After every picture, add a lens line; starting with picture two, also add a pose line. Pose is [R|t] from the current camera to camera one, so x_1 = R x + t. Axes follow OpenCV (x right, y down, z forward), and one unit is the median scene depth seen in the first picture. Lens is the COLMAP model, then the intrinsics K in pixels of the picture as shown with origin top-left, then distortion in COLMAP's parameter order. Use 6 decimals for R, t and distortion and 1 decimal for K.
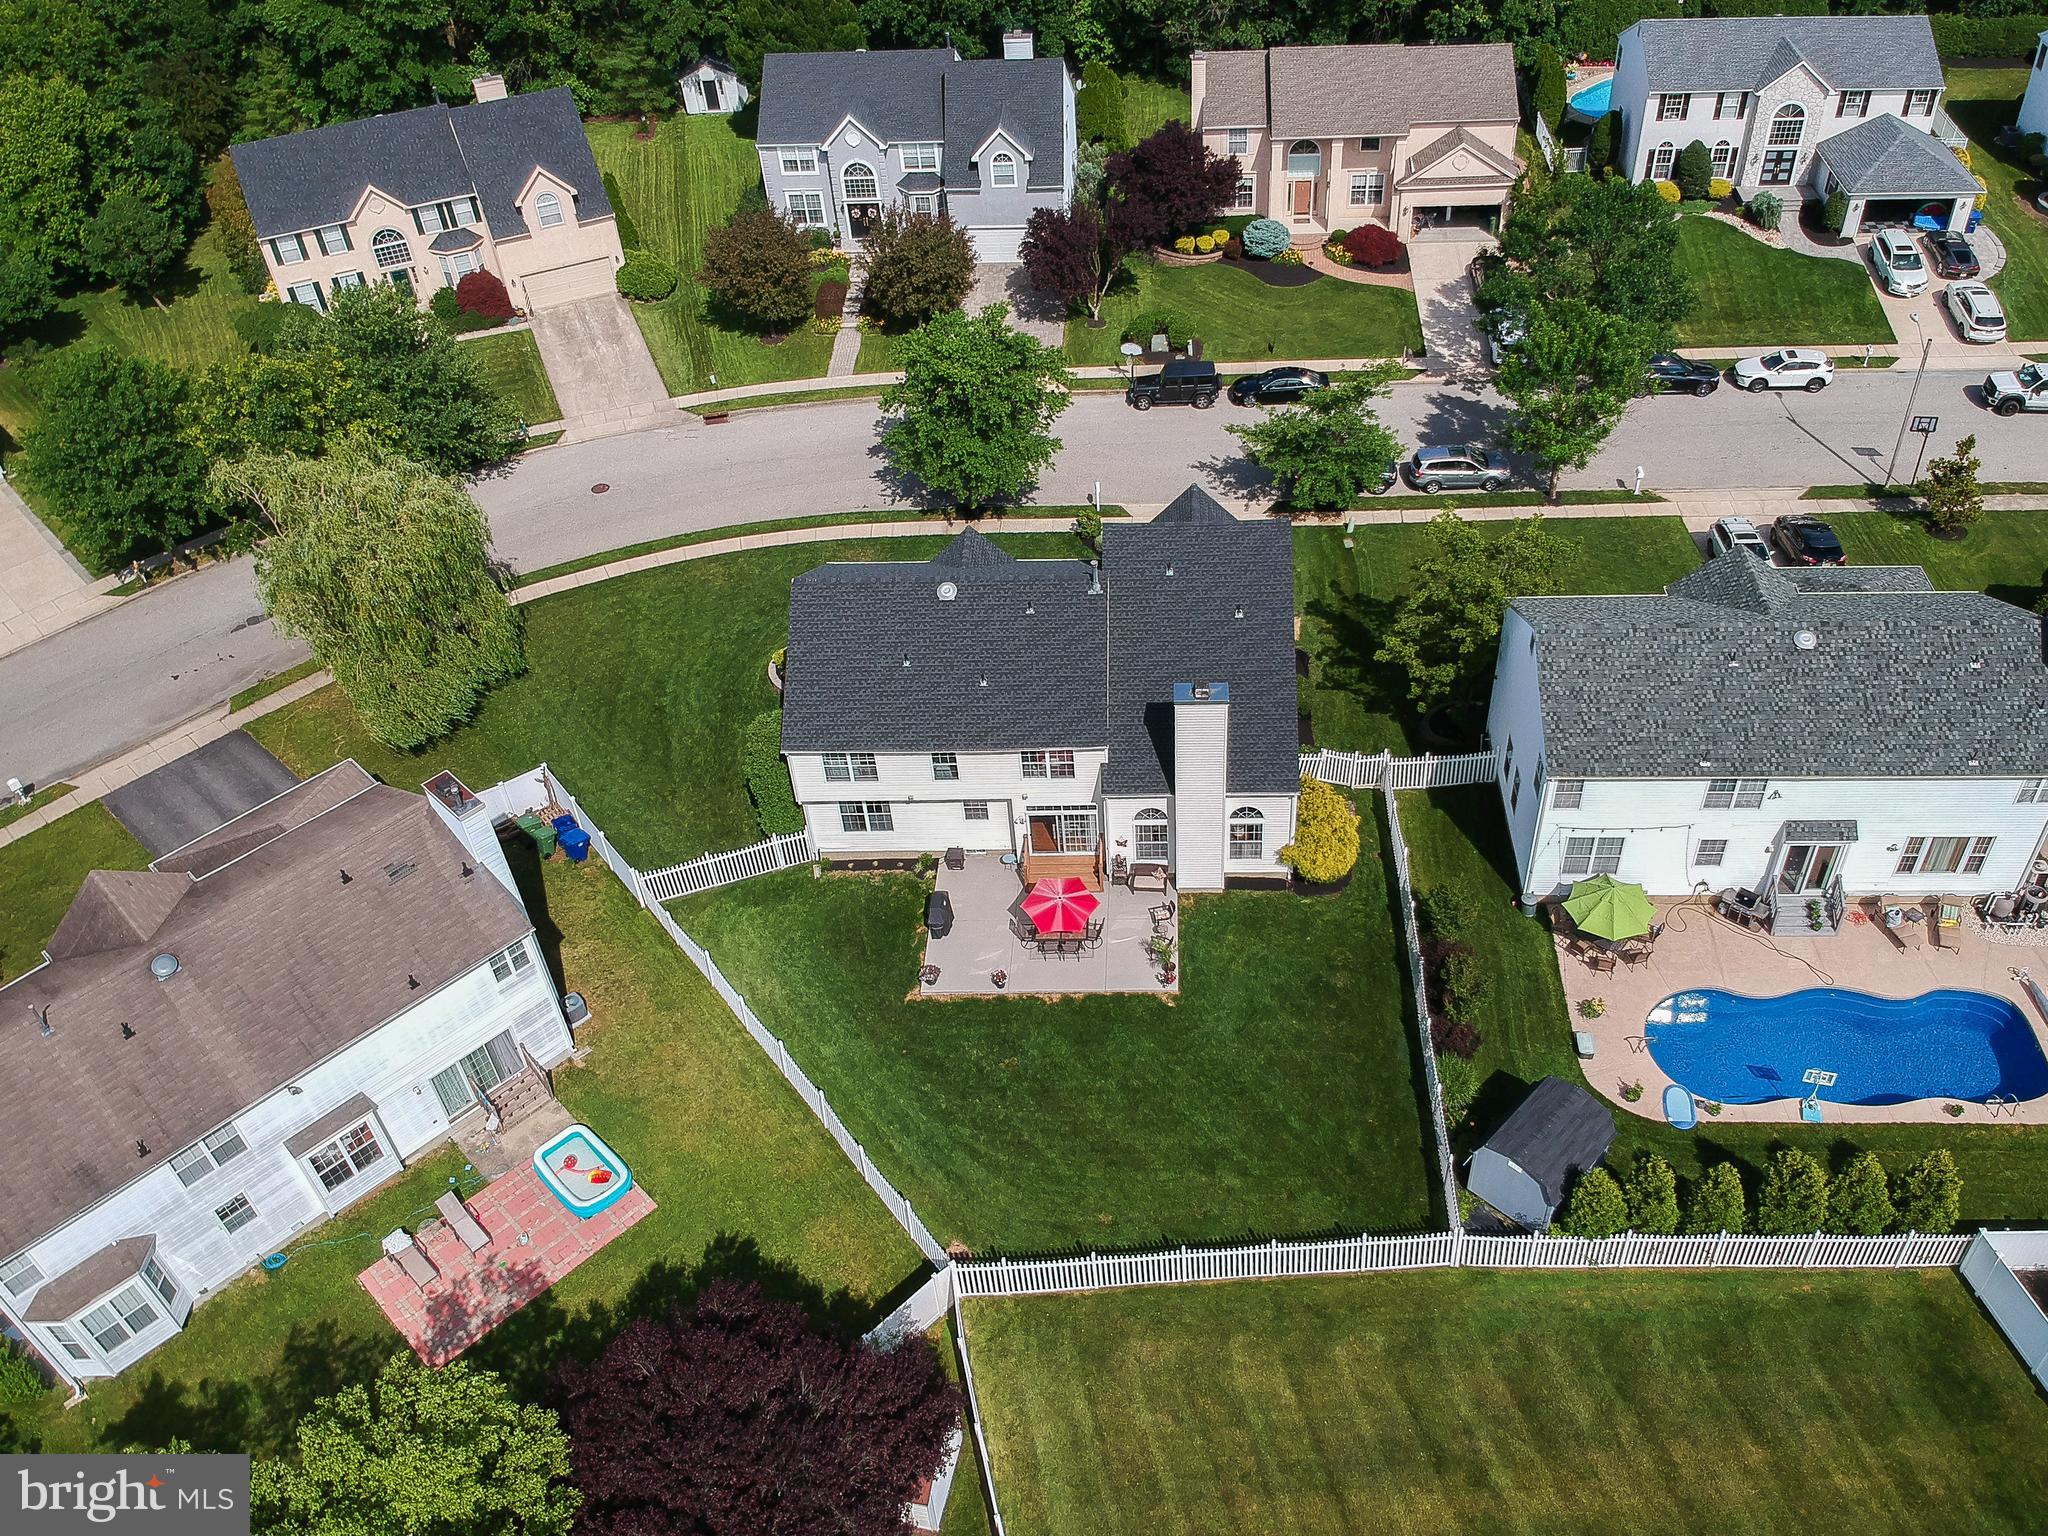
lens RADIAL K [[1698.7, 0, 1103.4], [0, 1698.7, 791.8], [0, 0, 1]] dist [0.123391, -0.266980]
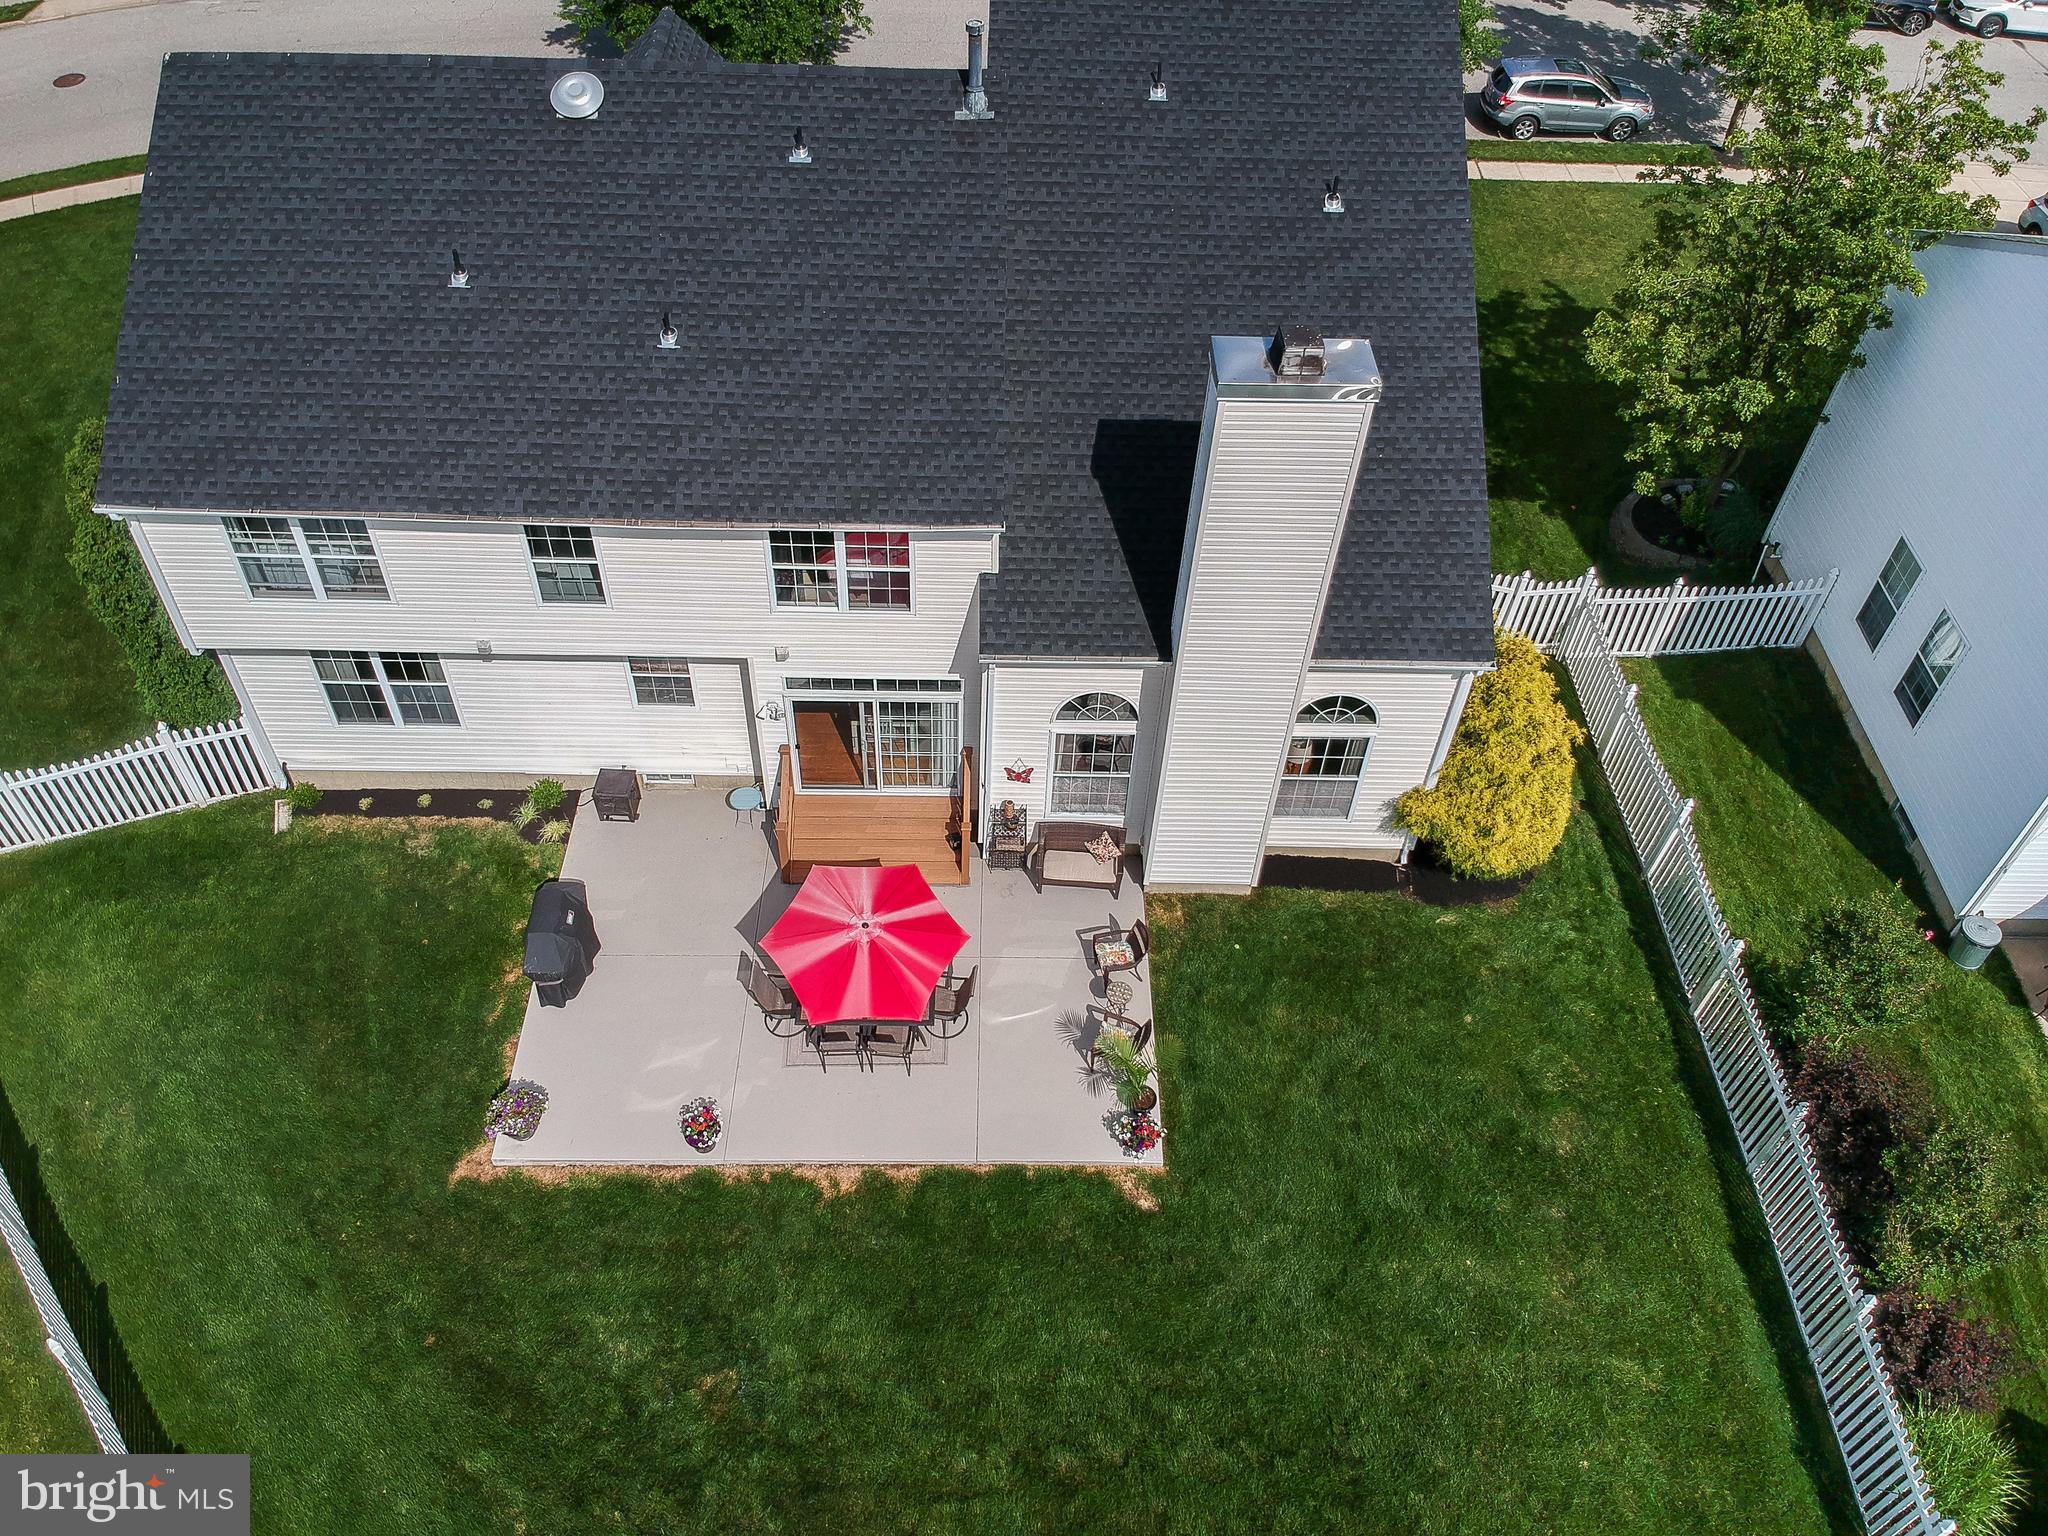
lens RADIAL K [[1571.5, 0, 1017.4], [0, 1571.5, 754.1], [0, 0, 1]] dist [0.109792, -0.233580]
pose [[0.996907, 0.024167, 0.074776, -0.017895], [-0.029626, 0.996907, 0.072787, -0.002160], [-0.072786, -0.074777, 0.994540, 0.617385]]
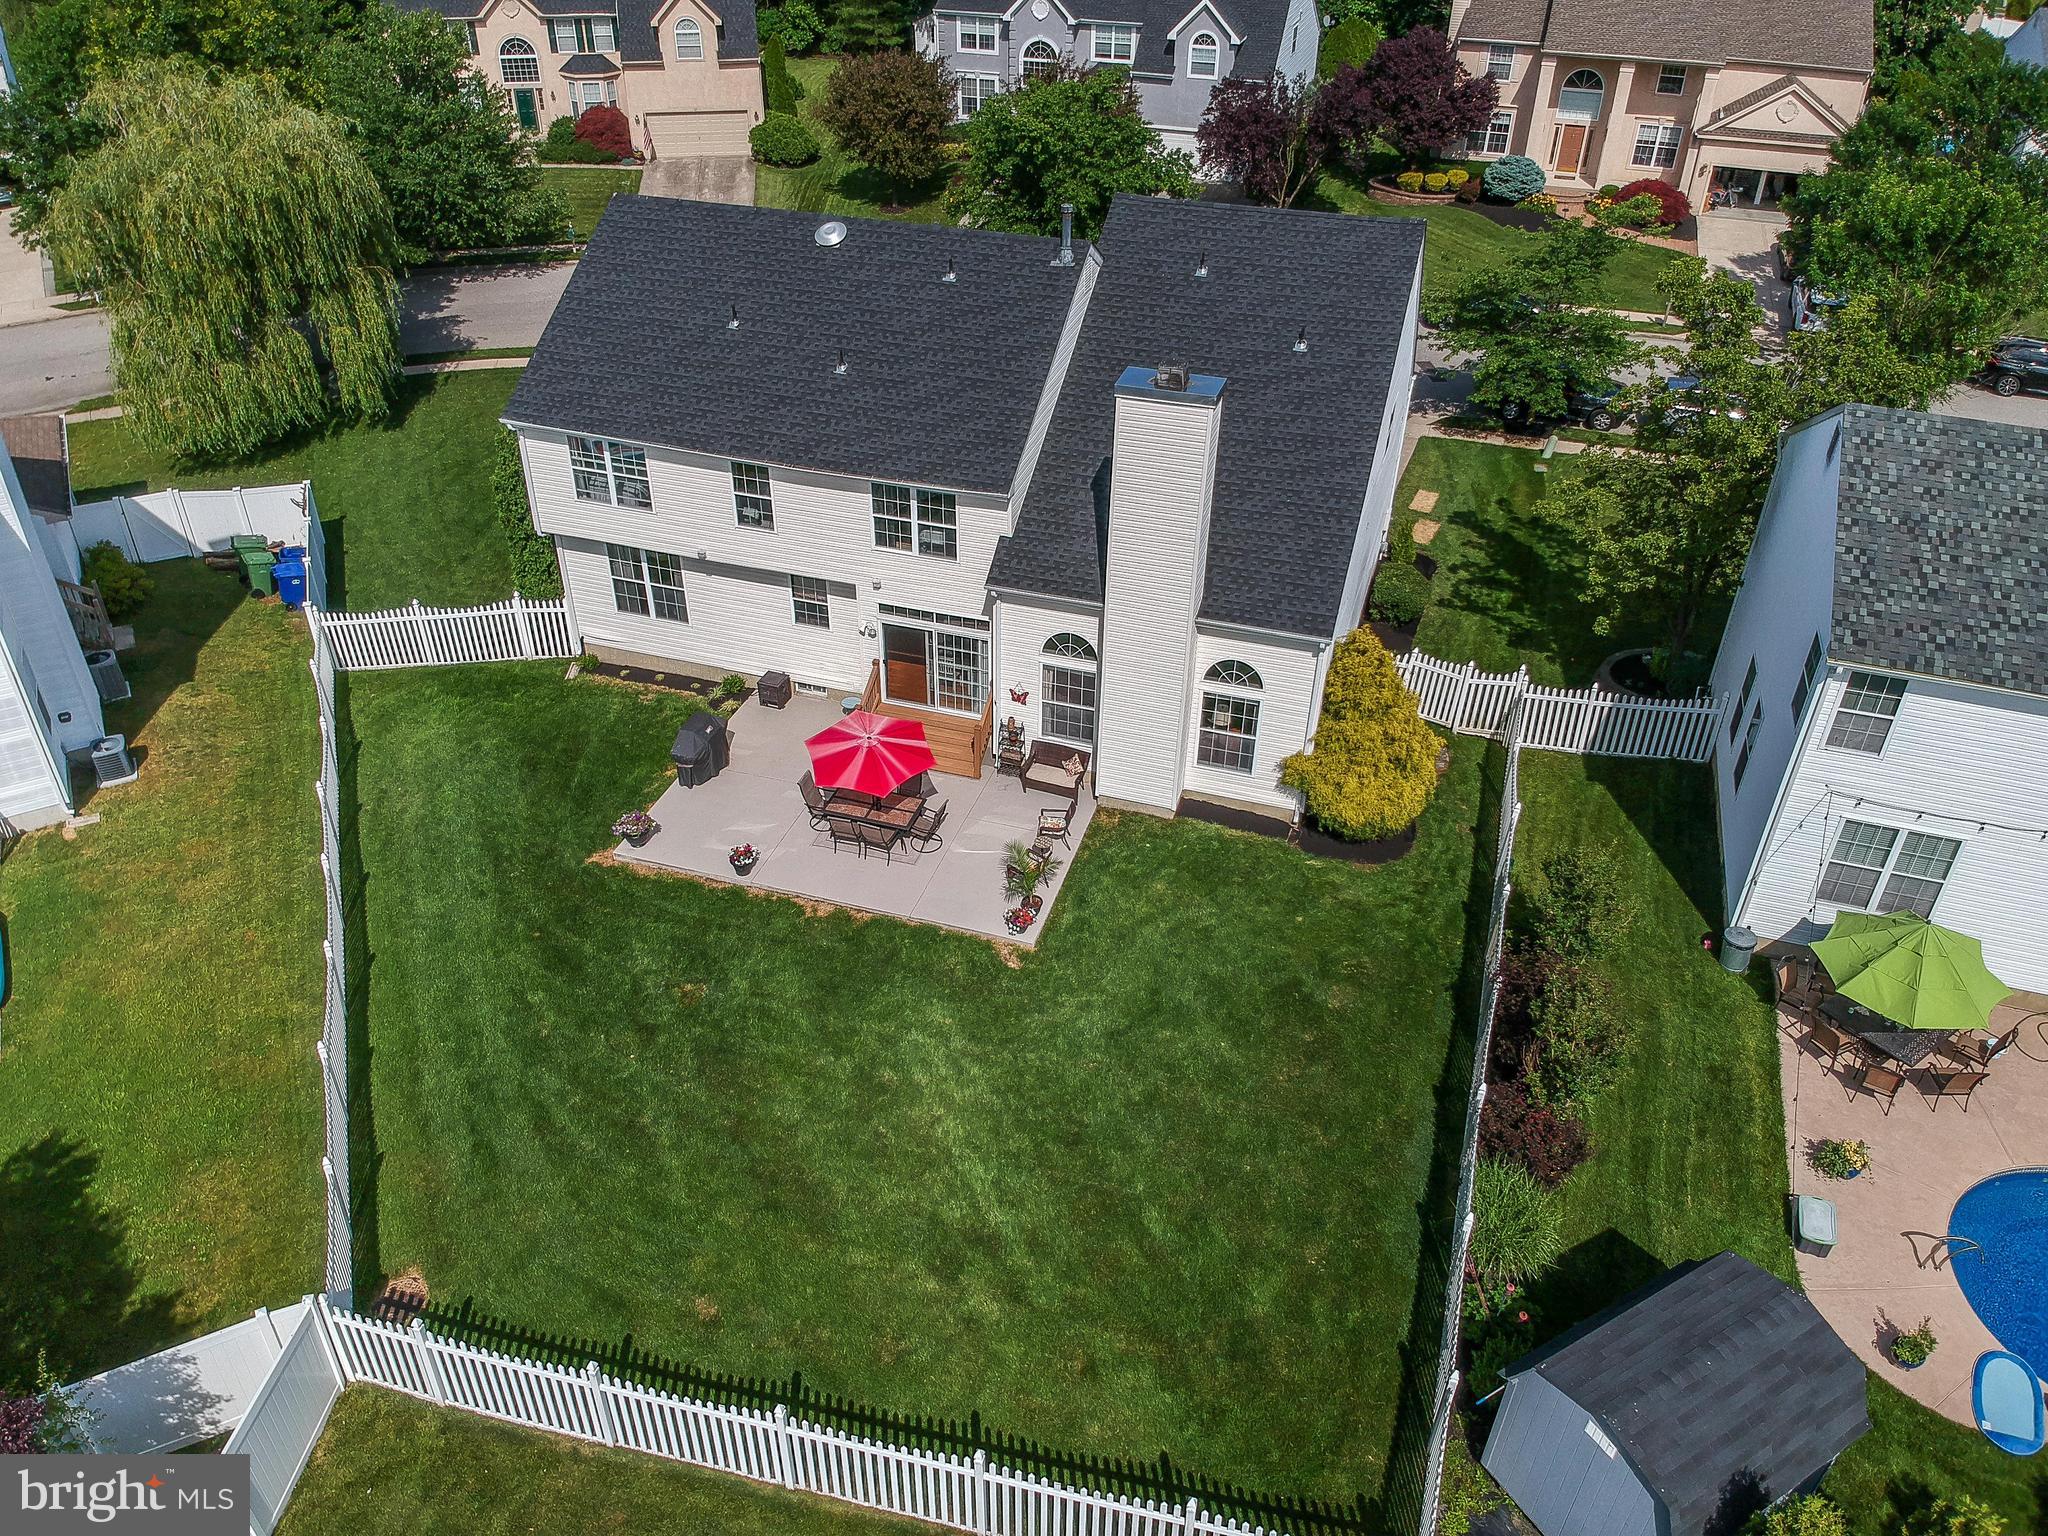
lens RADIAL K [[1520.7, 0, 1019.4], [0, 1520.7, 771.4], [0, 0, 1]] dist [0.094097, -0.182423]
pose [[0.957467, 0.200422, -0.207579, 0.124029], [-0.225741, 0.968376, -0.106251, 0.110305], [0.179719, 0.148591, 0.972431, 0.489251]]
